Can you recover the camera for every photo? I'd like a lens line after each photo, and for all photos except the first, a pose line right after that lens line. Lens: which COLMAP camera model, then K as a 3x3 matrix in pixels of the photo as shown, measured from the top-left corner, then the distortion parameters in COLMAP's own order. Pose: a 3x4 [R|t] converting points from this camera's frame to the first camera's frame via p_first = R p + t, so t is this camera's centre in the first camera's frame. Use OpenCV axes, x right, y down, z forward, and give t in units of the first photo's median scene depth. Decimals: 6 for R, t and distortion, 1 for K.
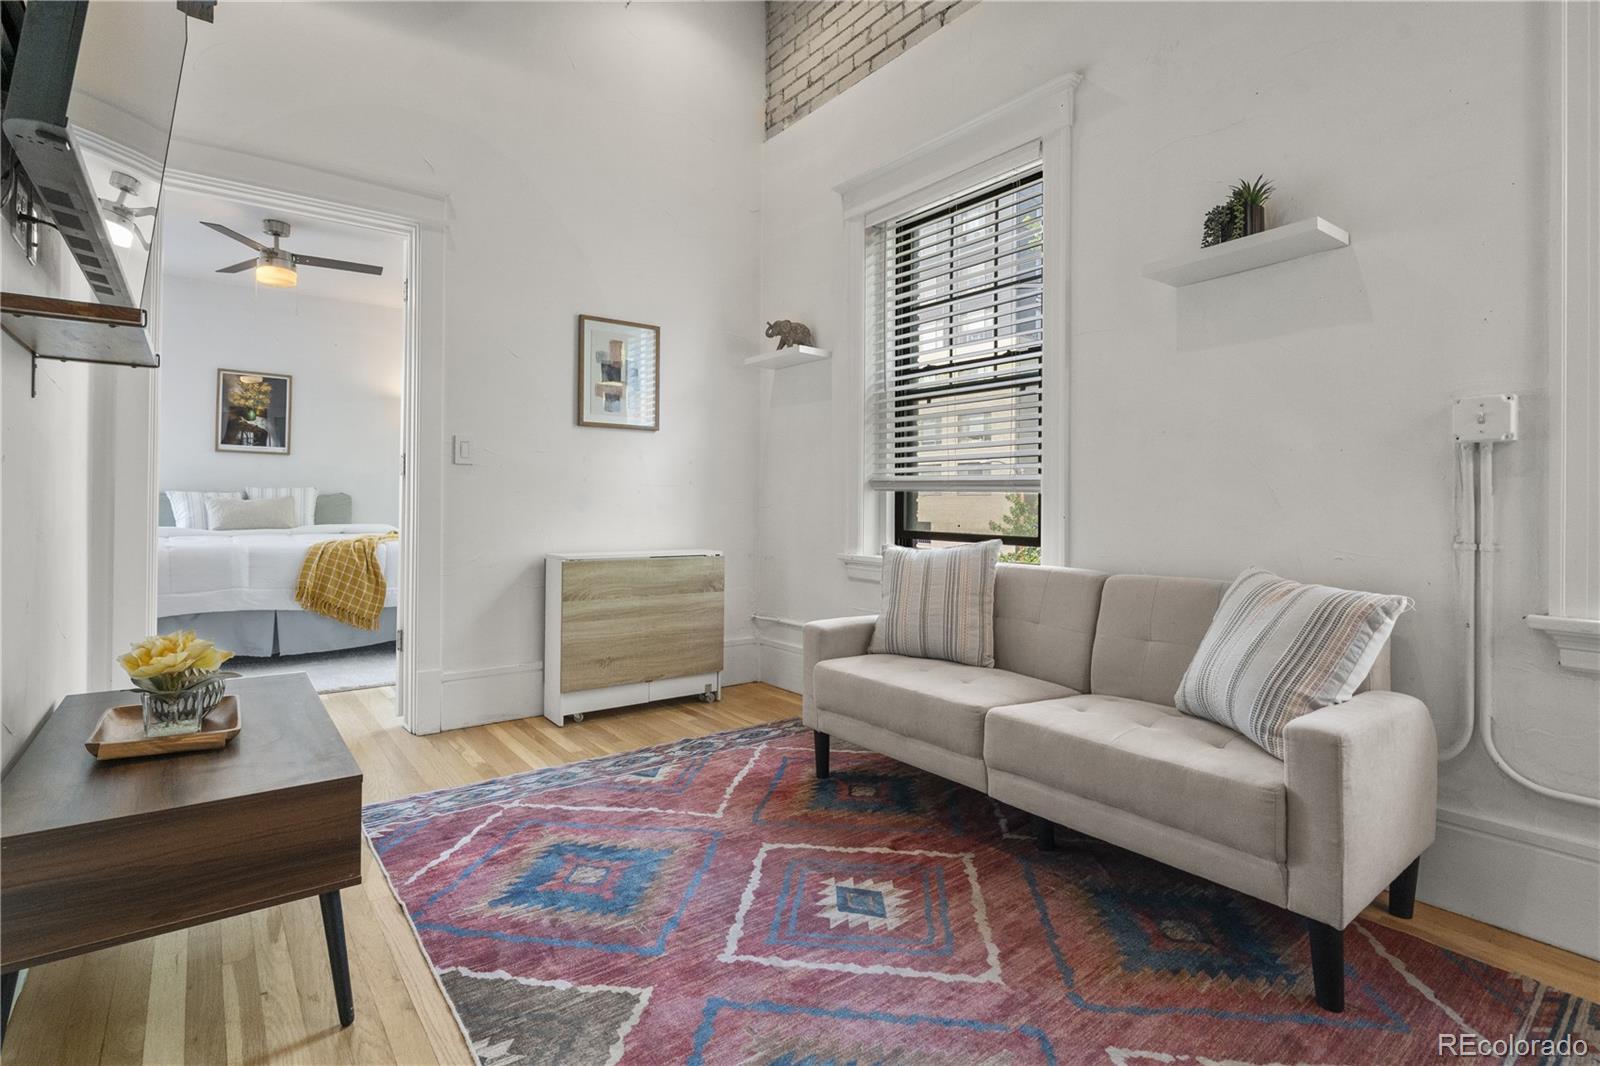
lens RADIAL K [[767.6, 0, 774.2], [0, 767.6, 496.4], [0, 0, 1]] dist [-0.002133, 0.000075]
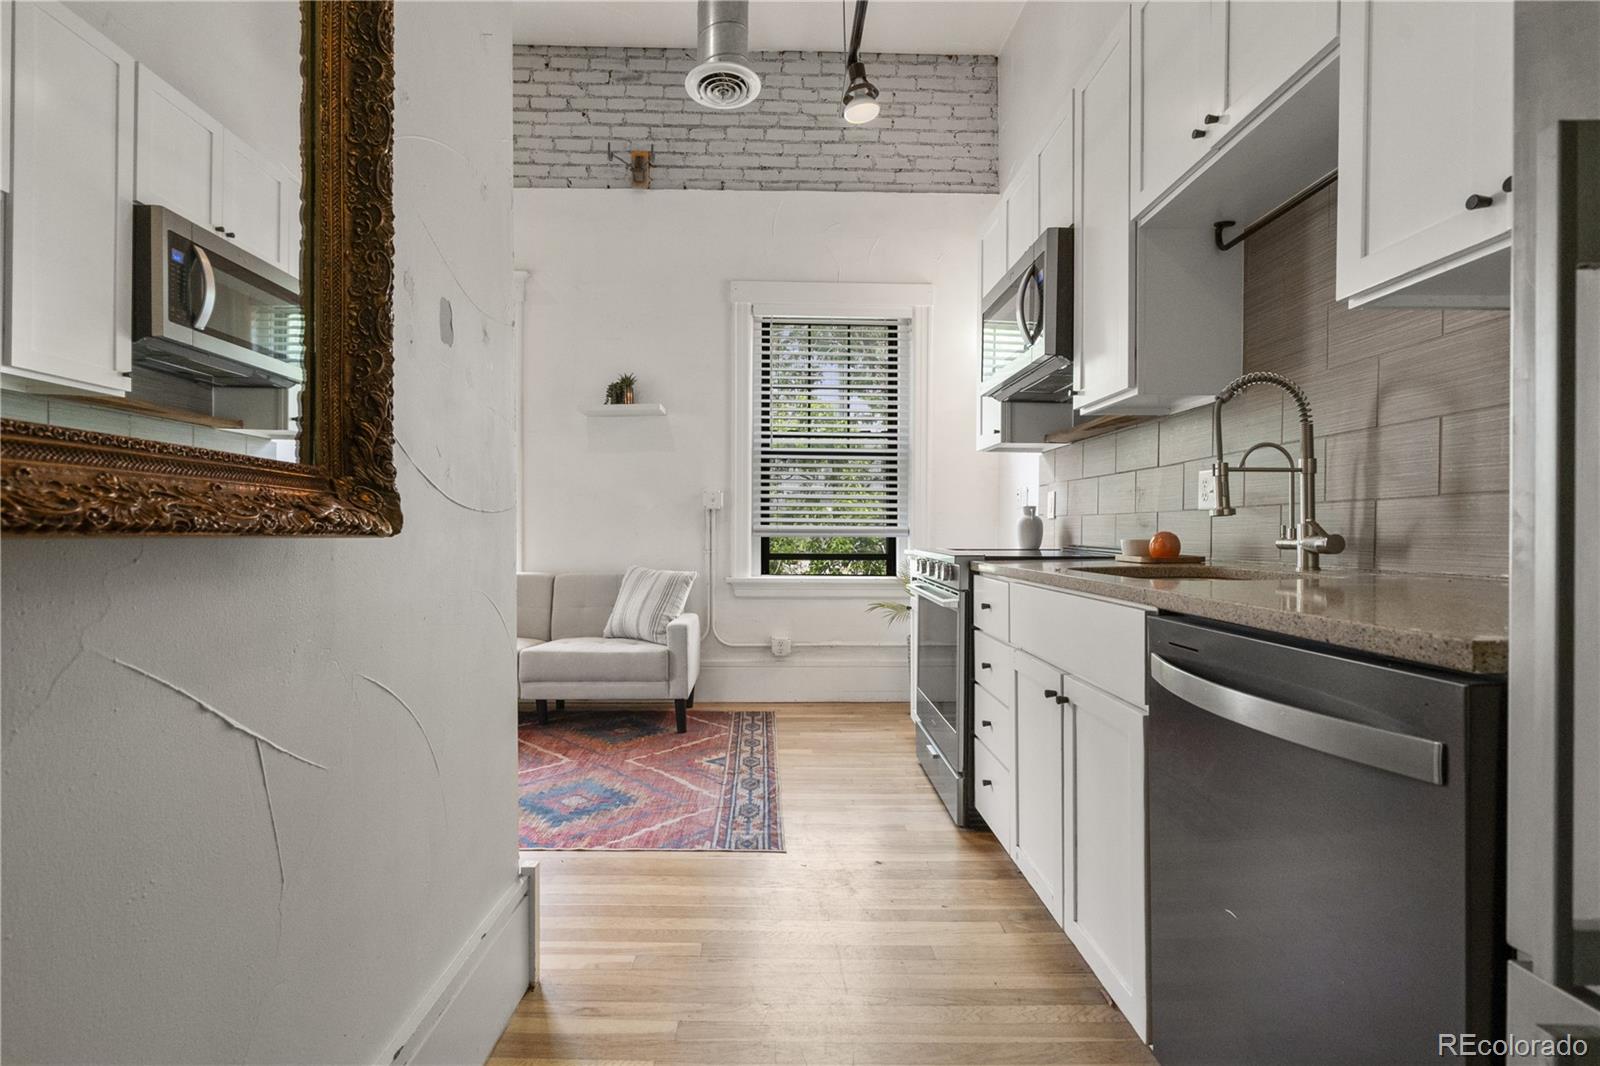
lens RADIAL K [[742.2, 0, 794.3], [0, 742.2, 544.9], [0, 0, 1]] dist [-0.003044, 0.000408]
pose [[0.570432, -0.019032, 0.821125, -0.914208], [-0.006451, 0.999597, 0.027650, -0.024000], [-0.821320, -0.021070, 0.570079, -0.595386]]
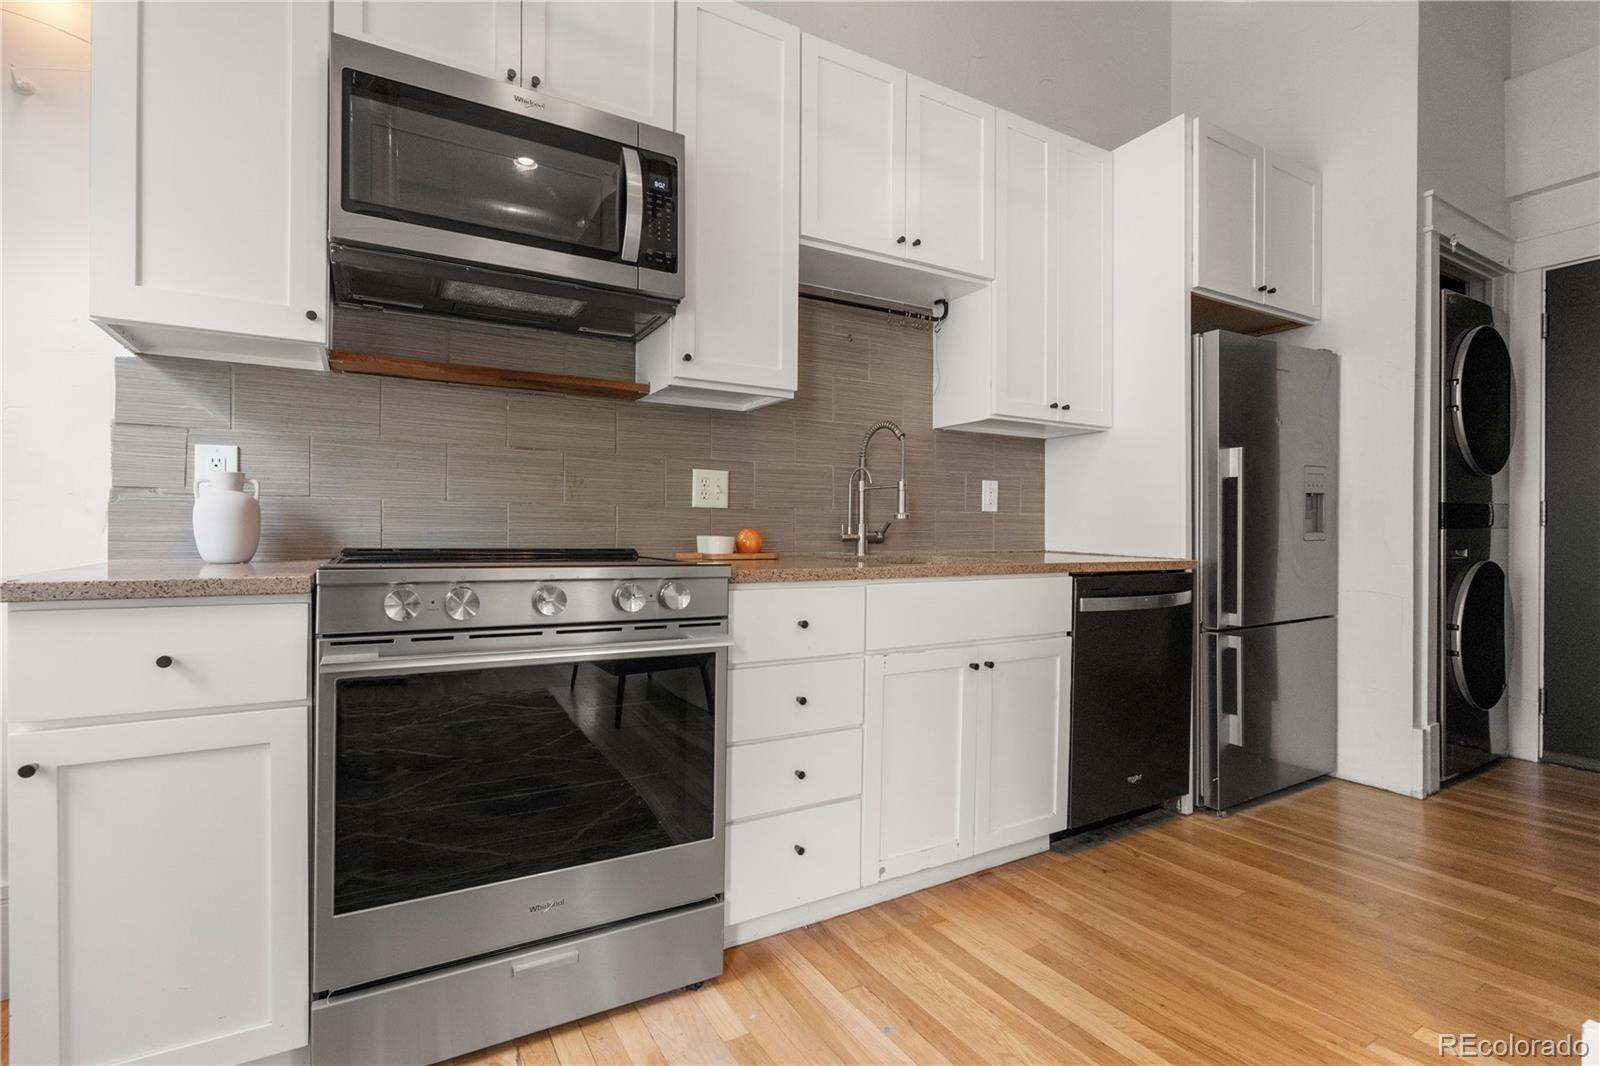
lens RADIAL K [[727.1, 0, 786.1], [0, 727.1, 530.9], [0, 0, 1]] dist [-0.002264, 0.000344]
pose [[-0.993061, -0.011160, 0.117066, 0.248007], [-0.012237, 0.999889, -0.008481, -0.002118], [-0.116959, -0.009854, -0.993088, 0.862330]]
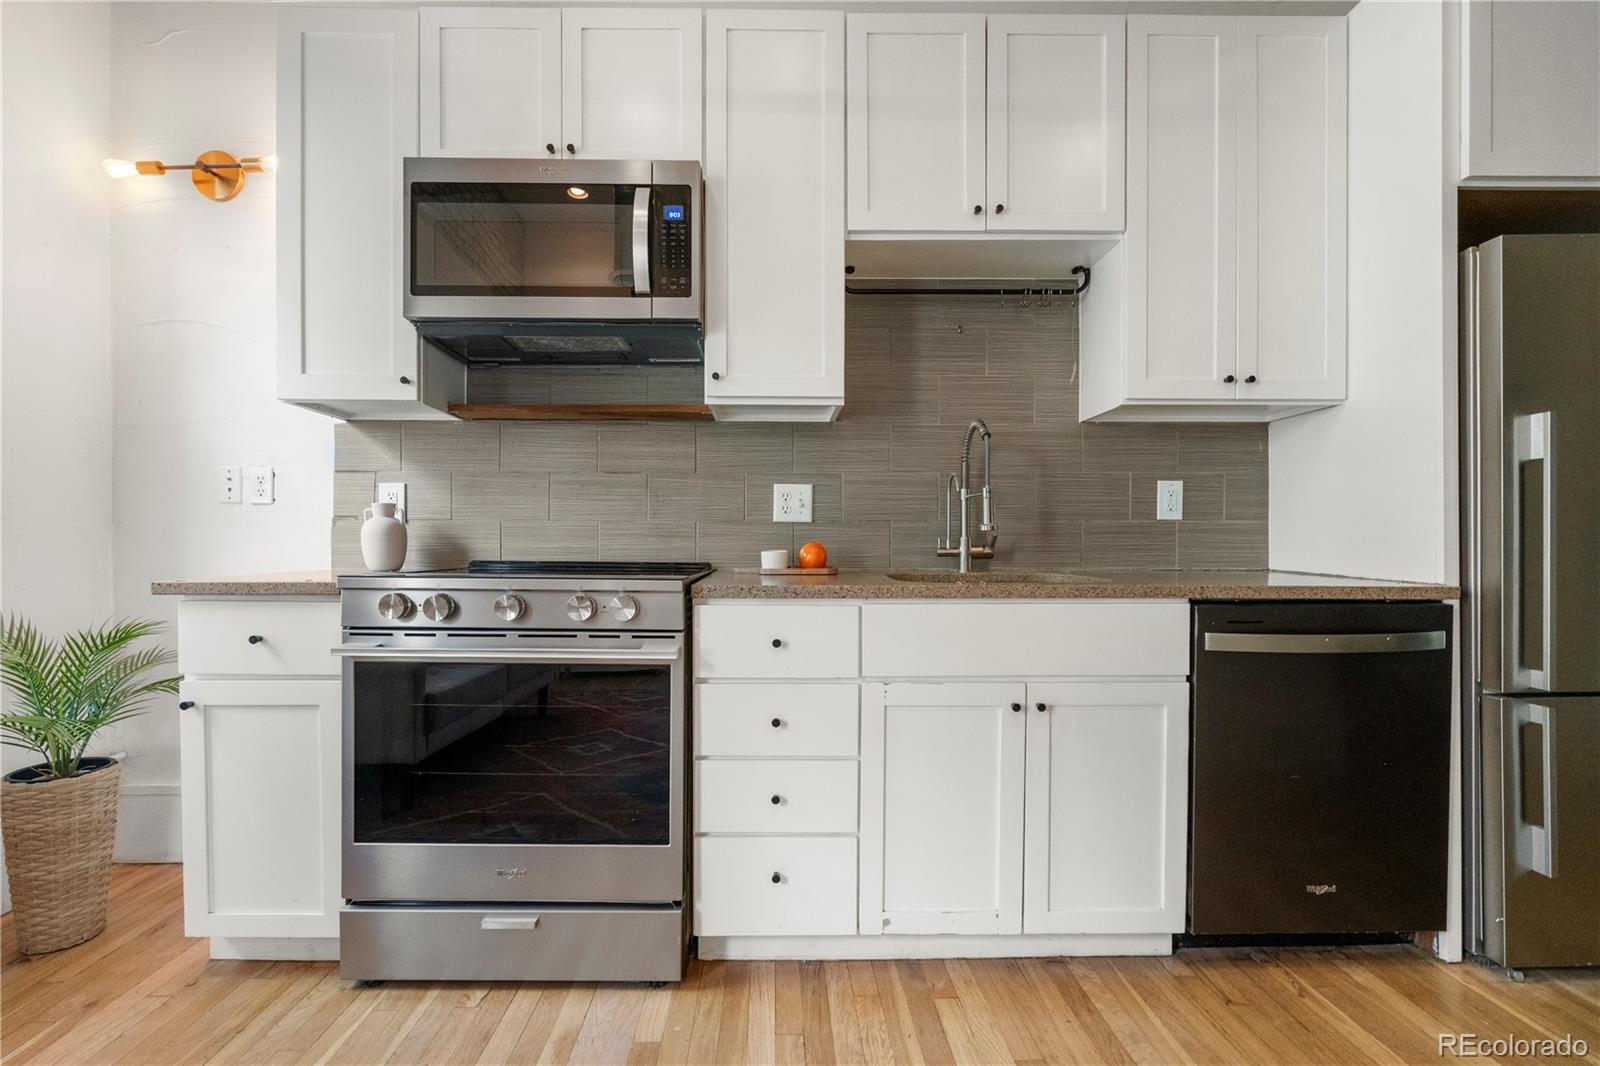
lens RADIAL K [[730.7, 0, 793.5], [0, 730.7, 547.8], [0, 0, 1]] dist [-0.000350, 0.000729]
pose [[-0.816838, -0.009599, 0.576787, -0.230432], [-0.010833, 0.999940, 0.001300, -0.009235], [-0.576765, -0.005186, -0.816894, 0.640549]]
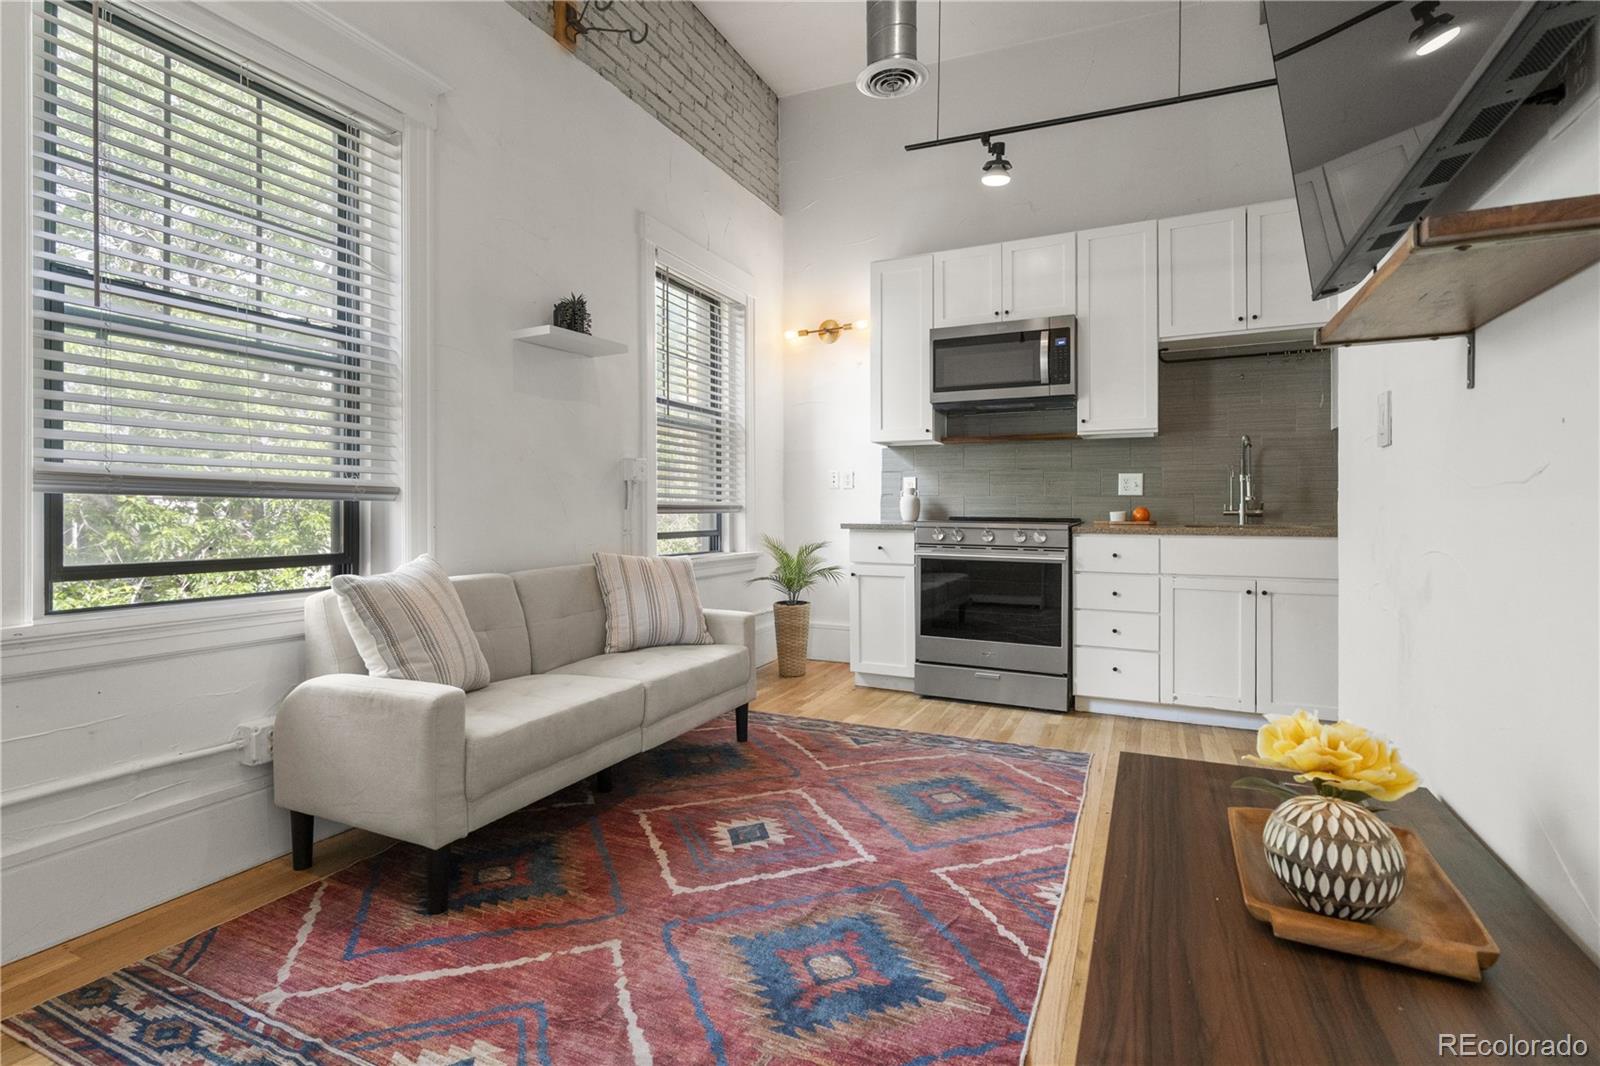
lens RADIAL K [[755.0, 0, 799.2], [0, 755.0, 506.3], [0, 0, 1]] dist [-0.002468, 0.000037]
pose [[-0.472616, -0.003808, 0.881260, -1.068685], [-0.010653, 0.999942, -0.001393, -0.005007], [-0.881204, -0.010047, -0.472629, 1.604973]]
